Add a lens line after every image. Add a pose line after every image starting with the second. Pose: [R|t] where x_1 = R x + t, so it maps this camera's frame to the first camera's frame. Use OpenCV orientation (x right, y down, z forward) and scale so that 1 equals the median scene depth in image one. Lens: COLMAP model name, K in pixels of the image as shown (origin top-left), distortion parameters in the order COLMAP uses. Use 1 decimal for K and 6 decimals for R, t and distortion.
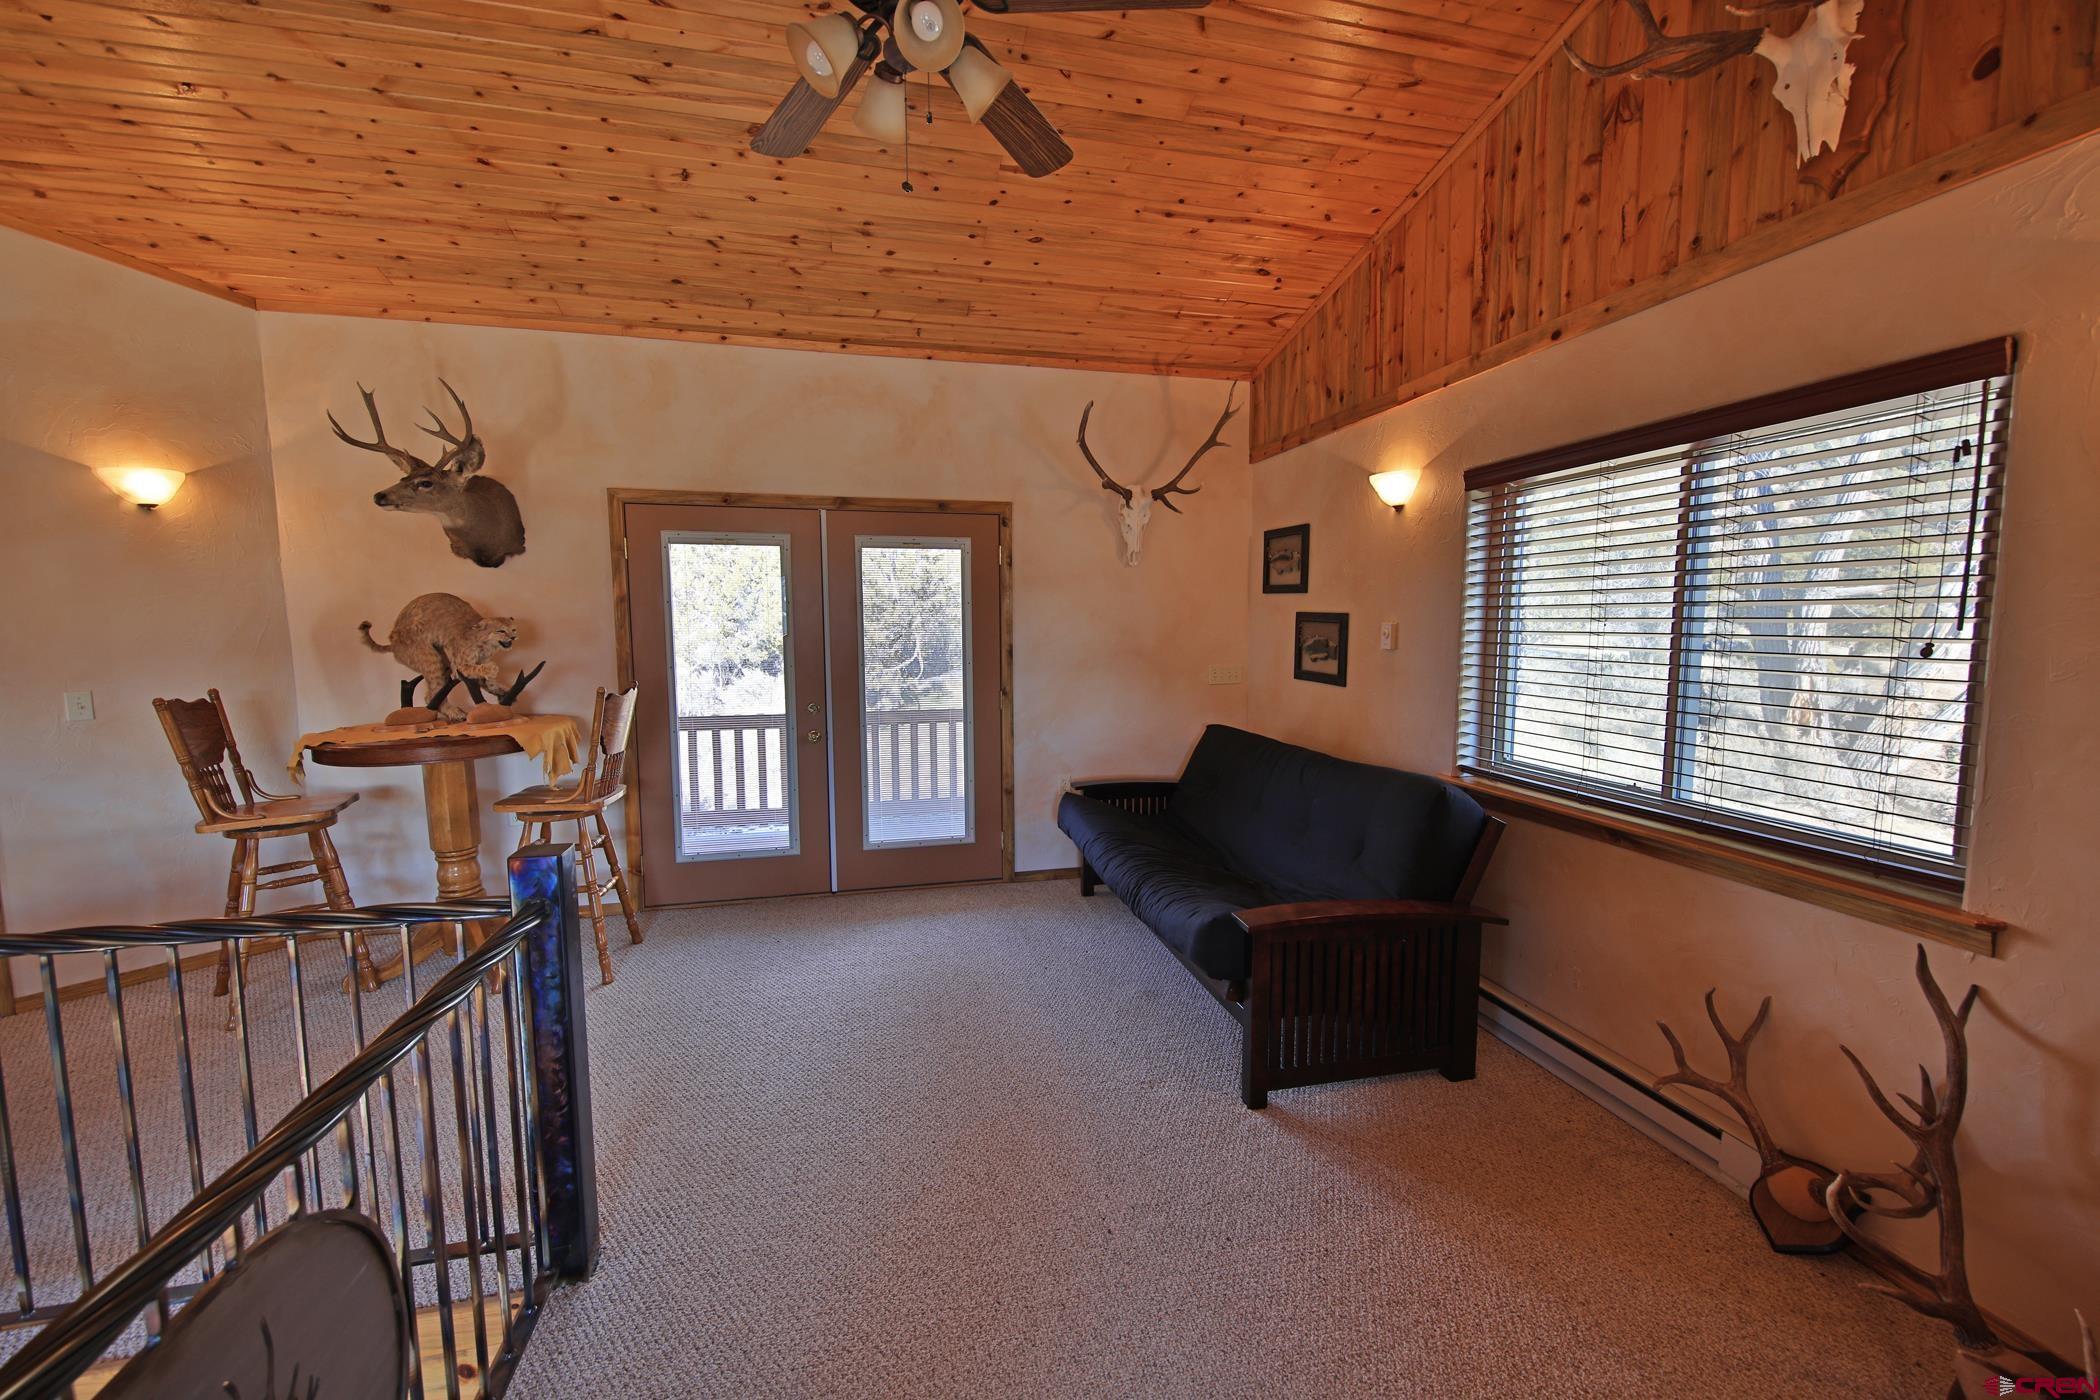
lens RADIAL K [[836.8, 0, 1069.4], [0, 836.8, 706.6], [0, 0, 1]] dist [-0.002895, -0.000451]
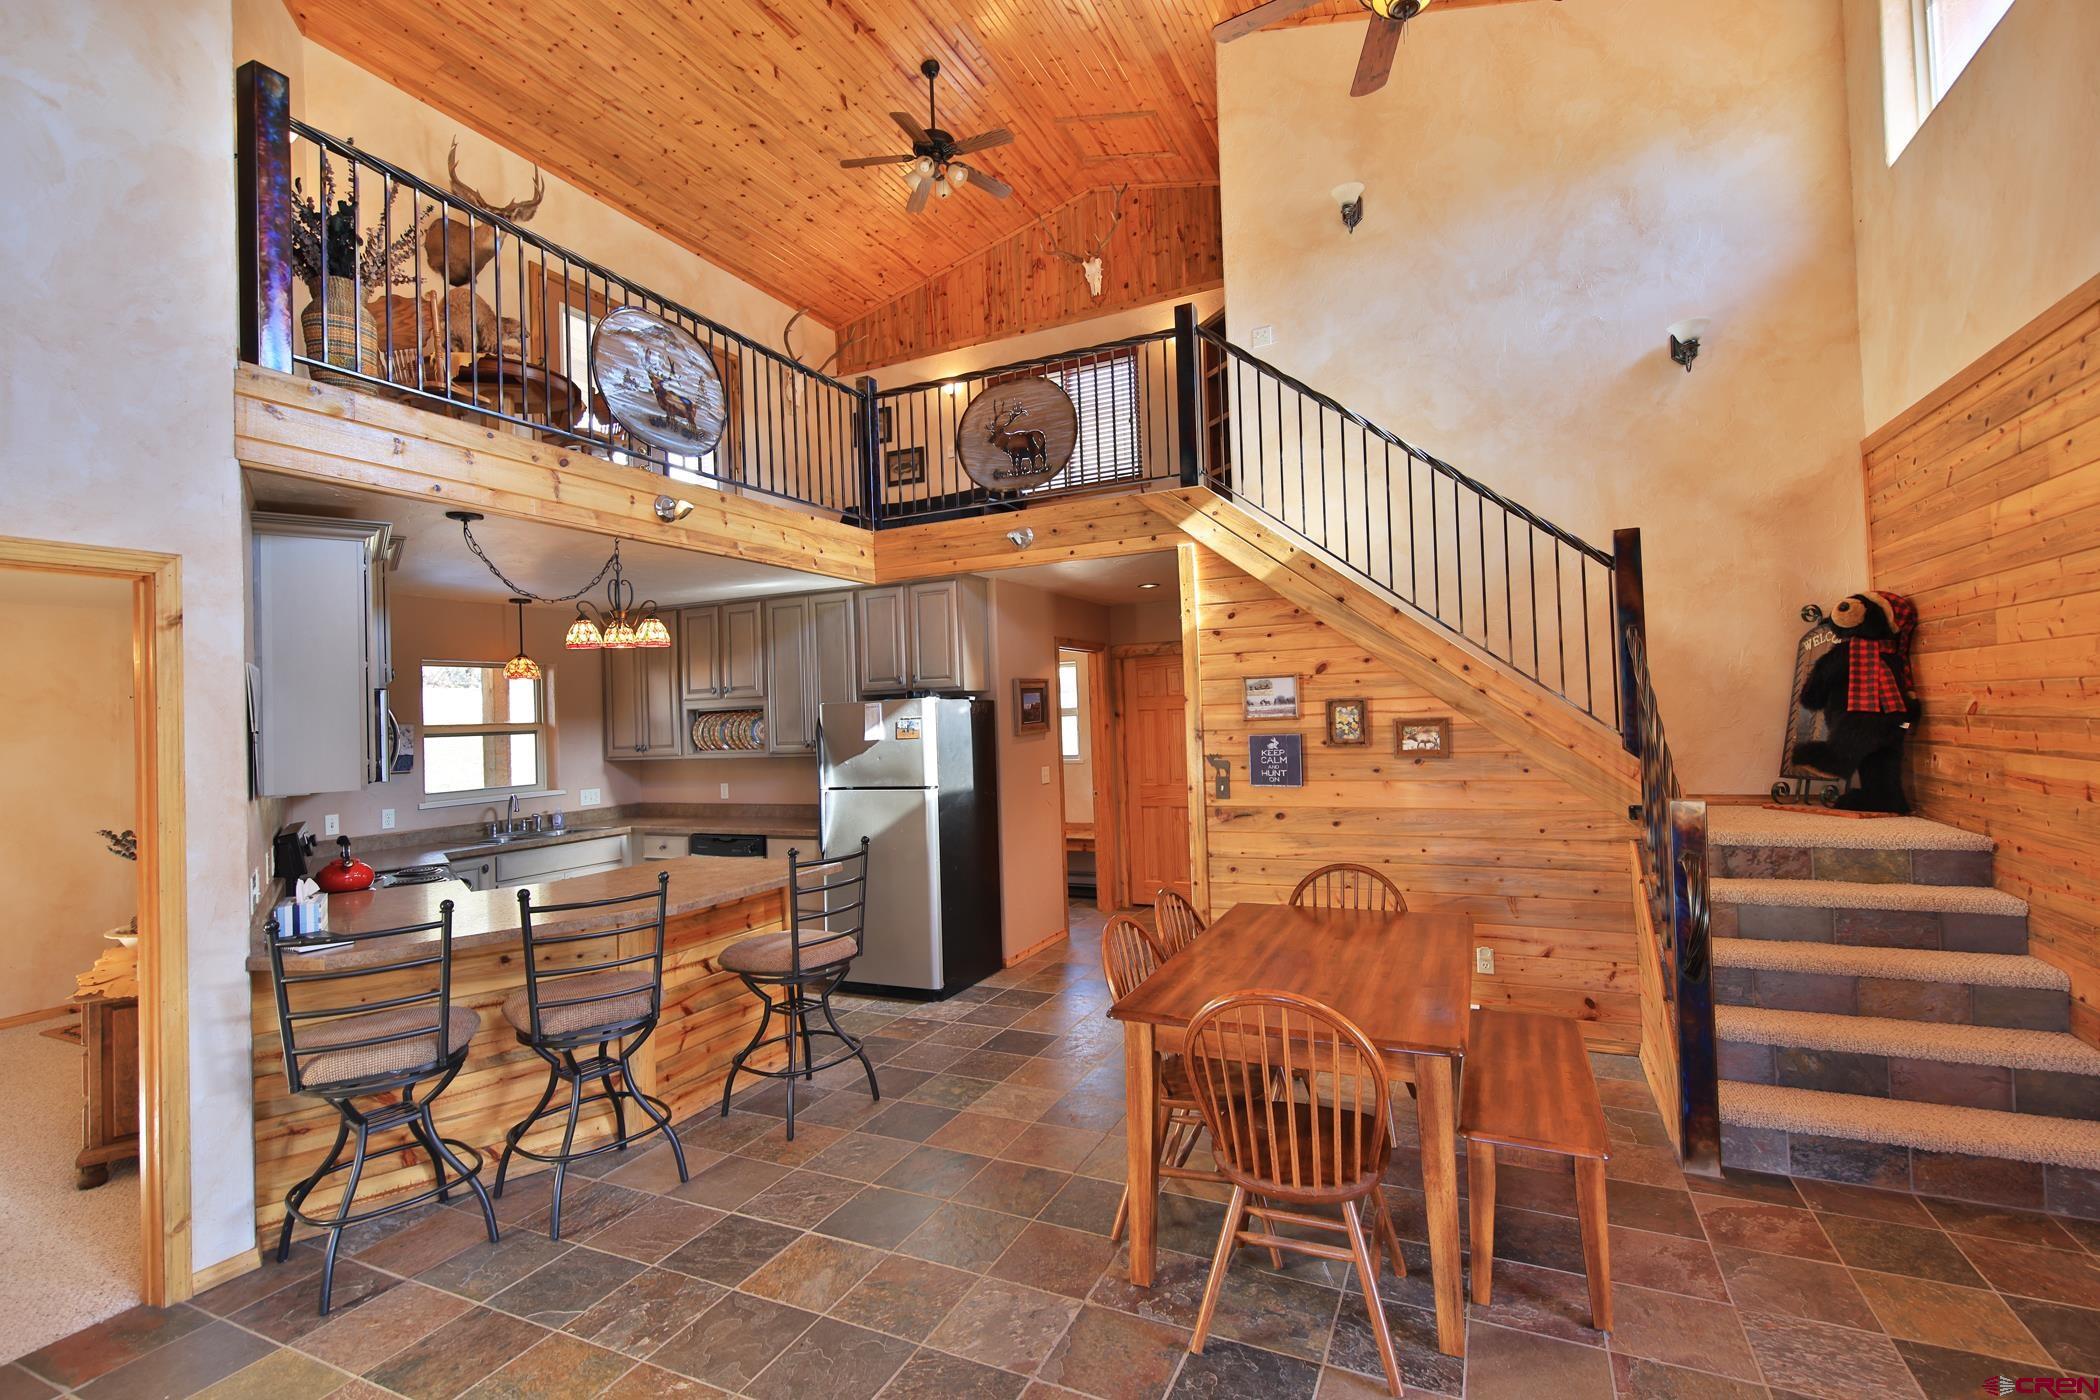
lens RADIAL K [[918.0, 0, 1056.0], [0, 918.0, 697.4], [0, 0, 1]] dist [0.008594, 0.000220]
pose [[0.638111, -0.005683, 0.769924, -1.517199], [0.110225, 0.990347, -0.084044, 0.915895], [-0.762014, 0.138494, 0.632577, -0.762623]]
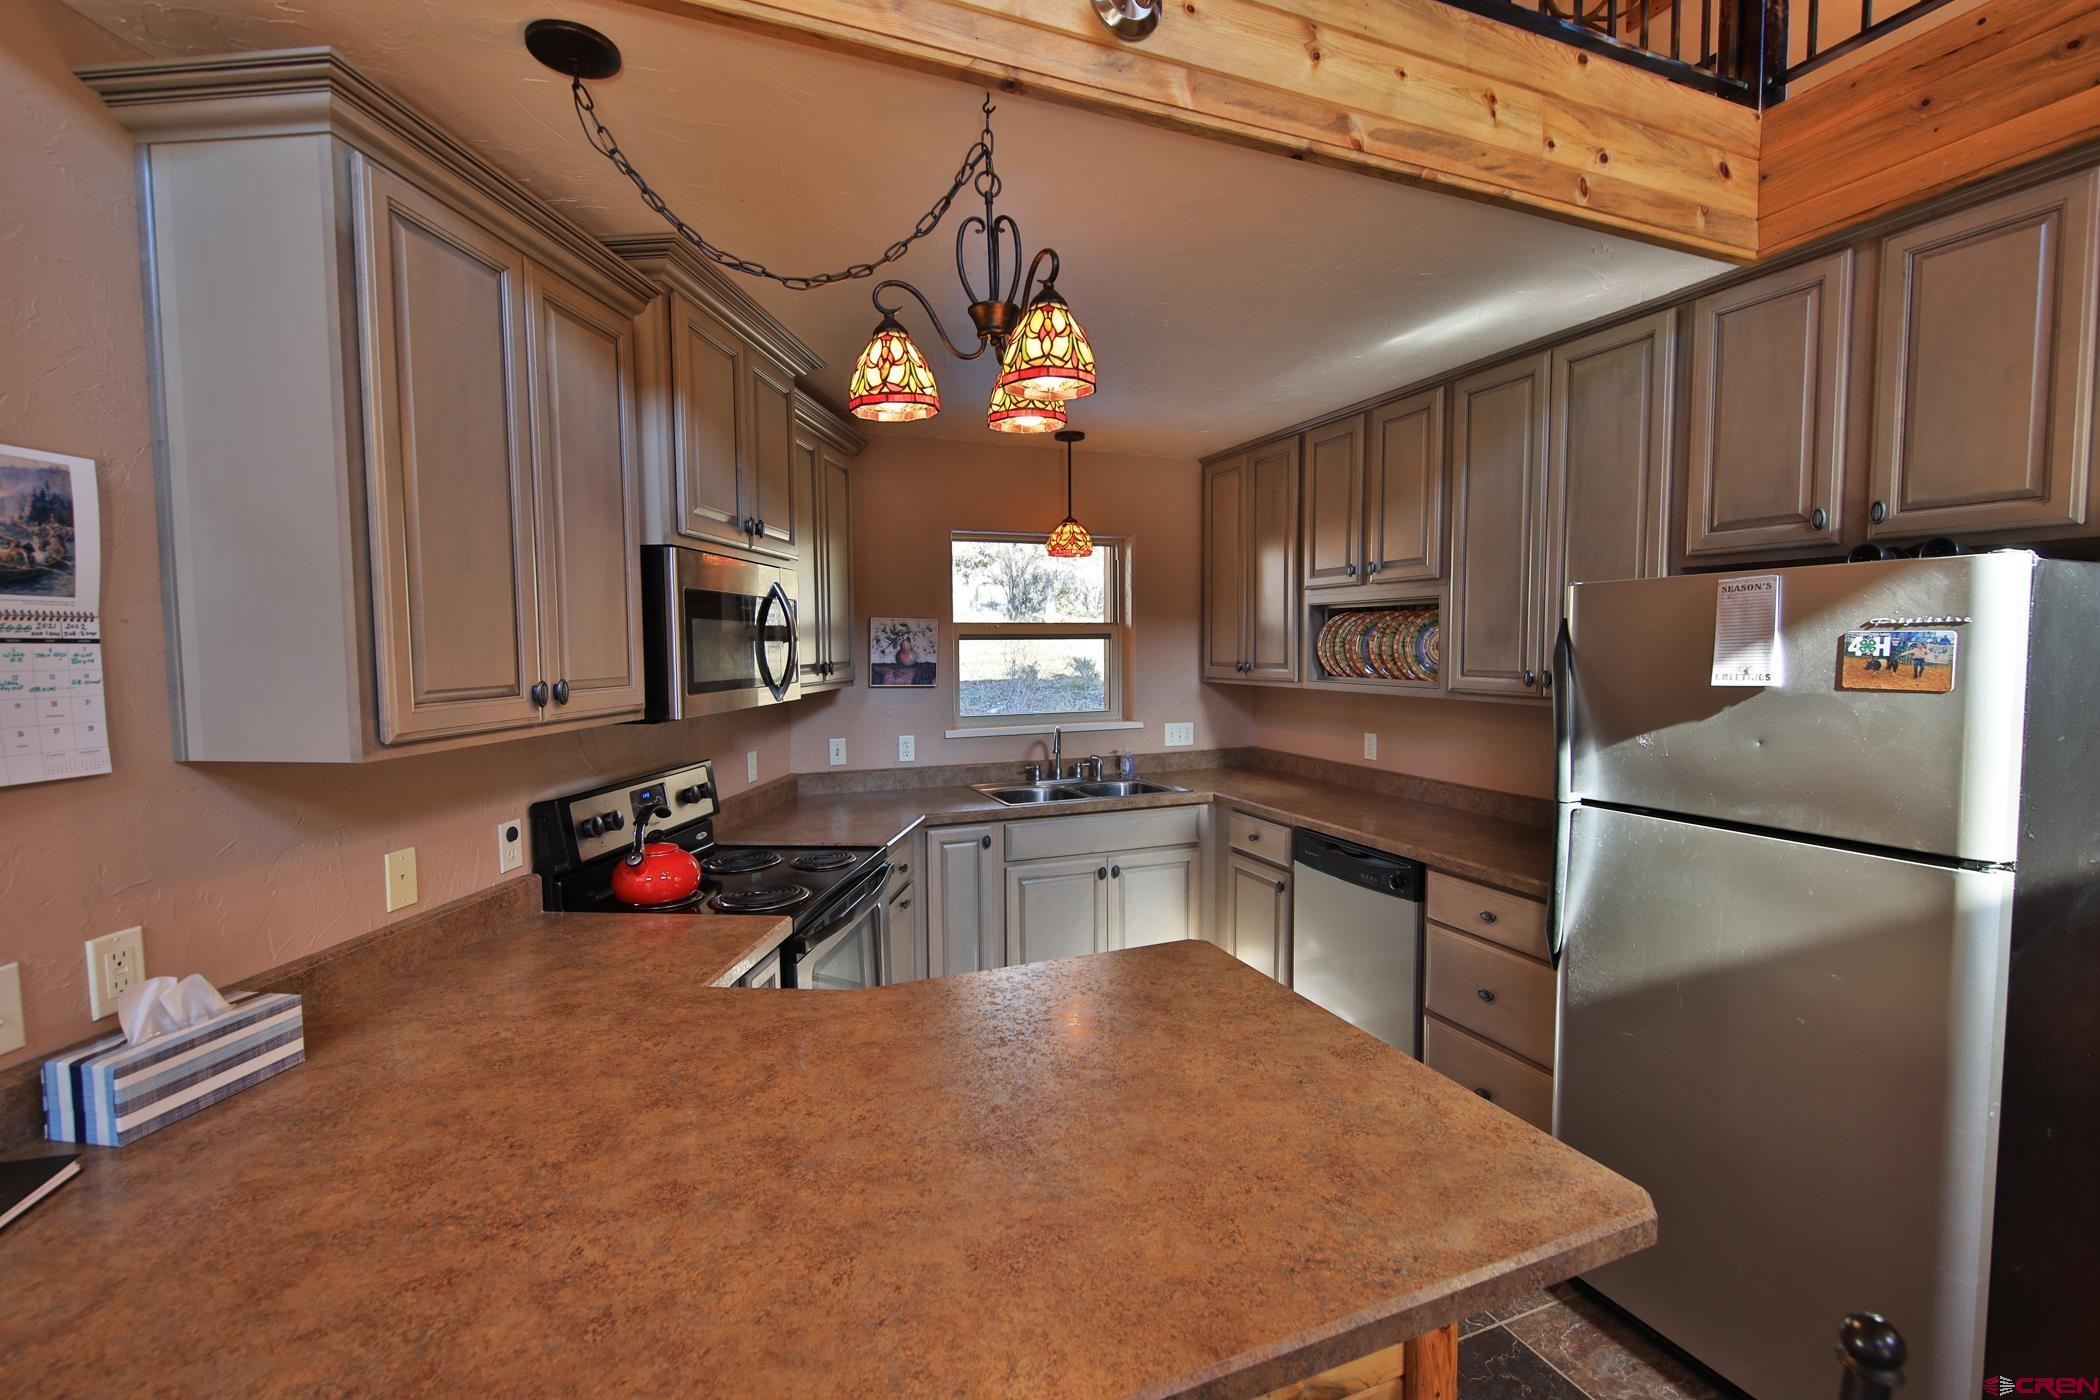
lens RADIAL K [[918.0, 0, 1050.5], [0, 918.0, 694.1], [0, 0, 1]] dist [0.008594, 0.000220]
pose [[0.991224, -0.011860, 0.131660, -0.962095], [0.017348, 0.999024, -0.040616, 0.839078], [-0.131050, 0.042544, 0.990463, 0.021481]]
